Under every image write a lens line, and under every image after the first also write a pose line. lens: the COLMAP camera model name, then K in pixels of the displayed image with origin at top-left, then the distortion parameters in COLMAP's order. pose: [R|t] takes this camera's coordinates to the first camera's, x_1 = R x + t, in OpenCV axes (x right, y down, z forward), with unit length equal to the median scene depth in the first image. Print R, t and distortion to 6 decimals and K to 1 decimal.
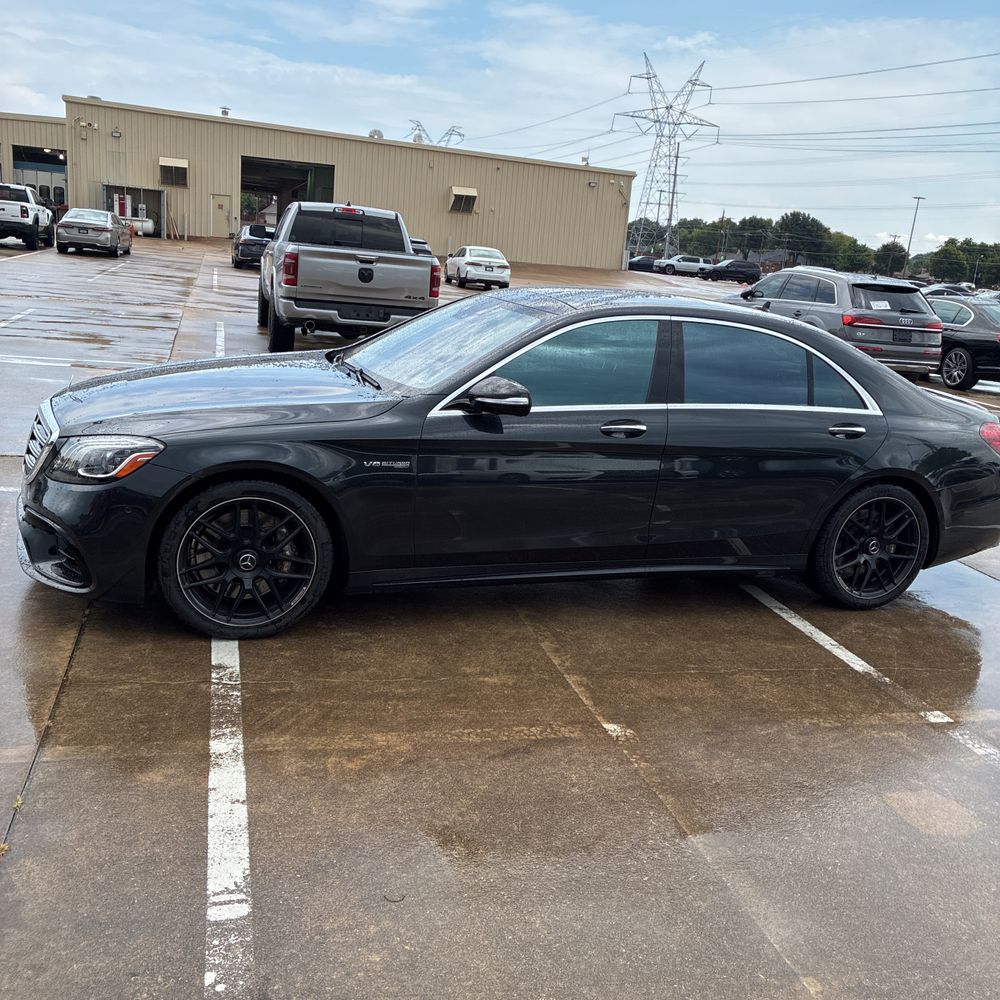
lens RADIAL K [[1009.4, 0, 500.3], [0, 1009.4, 493.6], [0, 0, 1]] dist [0.023585, 0.000000]
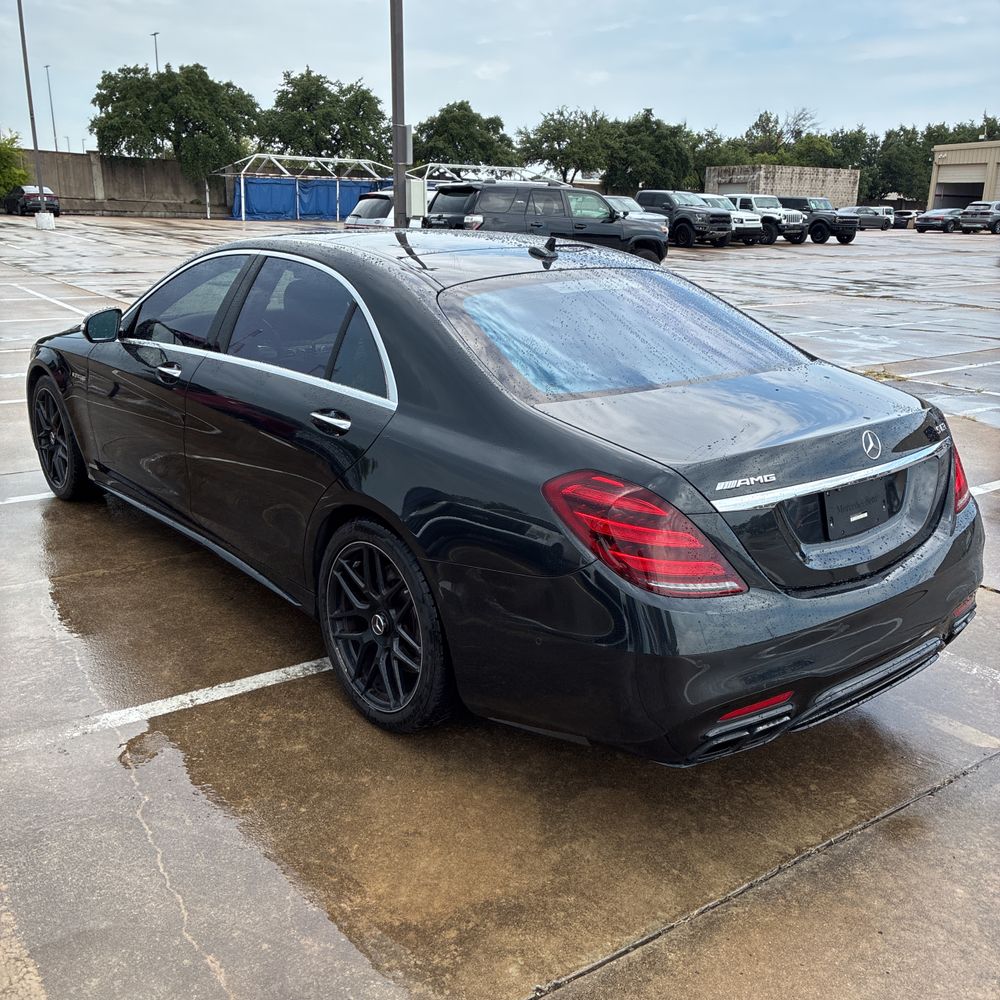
lens RADIAL K [[1009.4, 0, 493.3], [0, 1009.4, 496.2], [0, 0, 1]] dist [0.023585, 0.000000]
pose [[0.325051, 0.177371, -0.928914, 0.094217], [-0.209341, 0.971381, 0.112226, -0.010553], [0.922235, 0.157981, 0.352880, 0.083388]]
